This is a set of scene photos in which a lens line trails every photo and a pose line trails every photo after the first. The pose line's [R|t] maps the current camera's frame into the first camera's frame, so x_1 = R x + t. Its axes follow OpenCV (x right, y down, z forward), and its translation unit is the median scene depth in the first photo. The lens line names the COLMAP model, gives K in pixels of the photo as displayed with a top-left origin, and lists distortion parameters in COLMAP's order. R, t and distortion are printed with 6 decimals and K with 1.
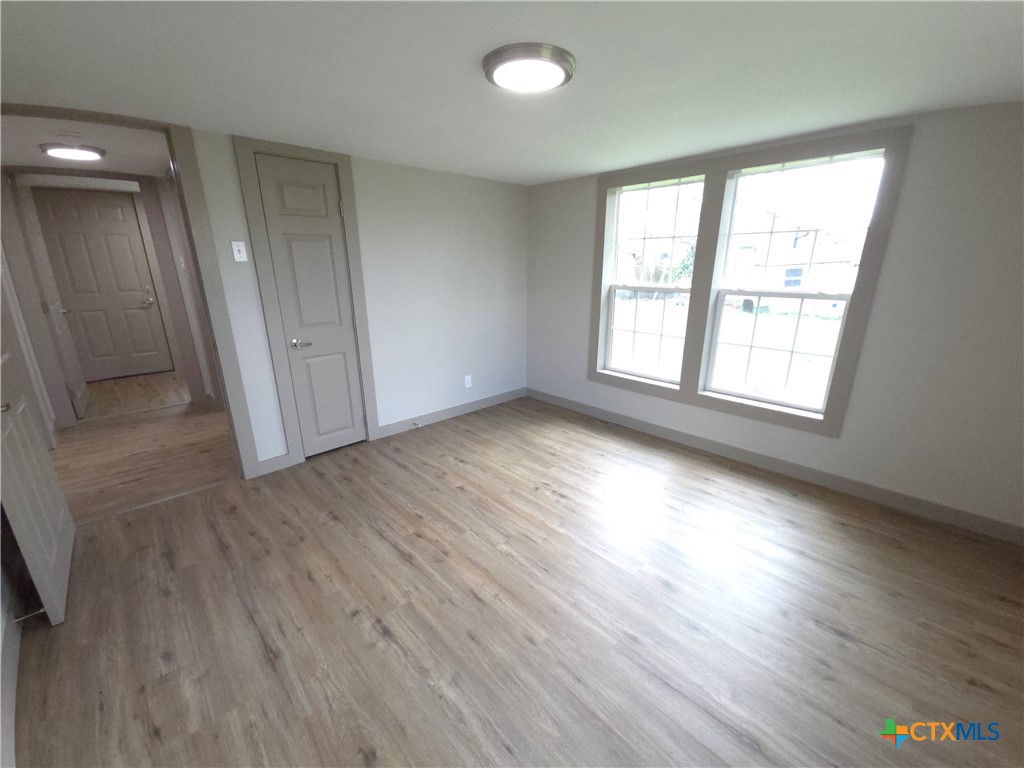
lens RADIAL K [[413.9, 0, 519.2], [0, 413.9, 393.6], [0, 0, 1]] dist [0.006756, -0.005733]
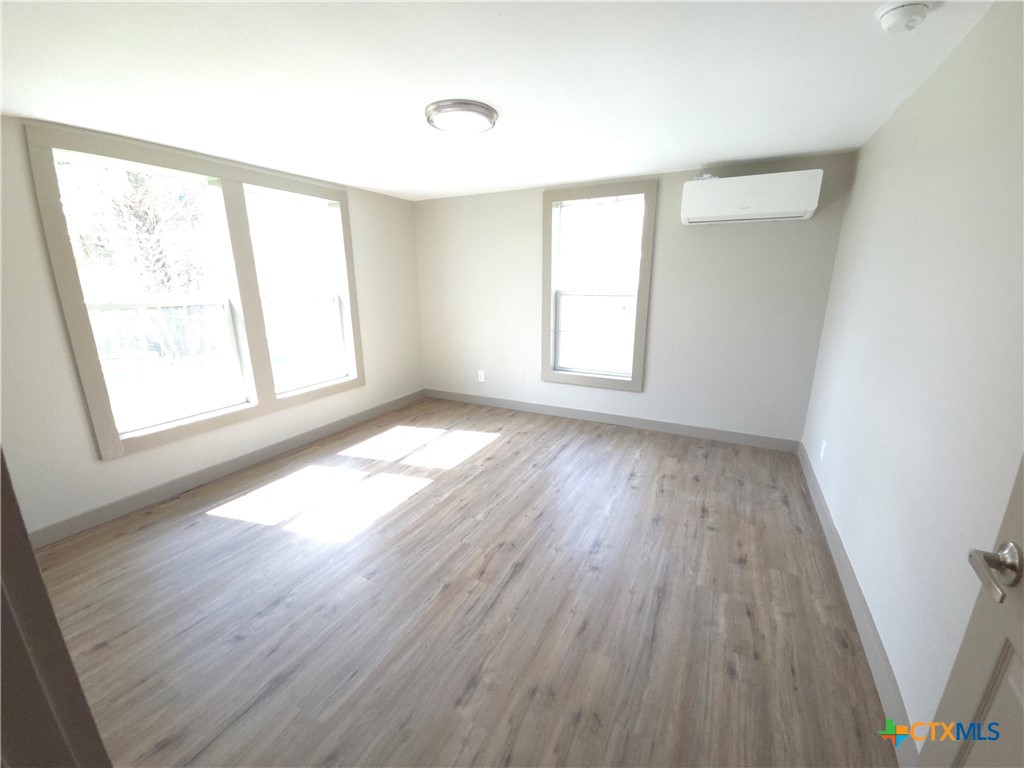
lens RADIAL K [[413.9, 0, 518.8], [0, 413.9, 385.2], [0, 0, 1]] dist [0.006756, -0.005733]
pose [[-0.329079, -0.232206, 0.915307, -1.104618], [0.284289, 0.899963, 0.330523, -0.319488], [-0.900493, 0.368980, -0.230145, 1.112589]]
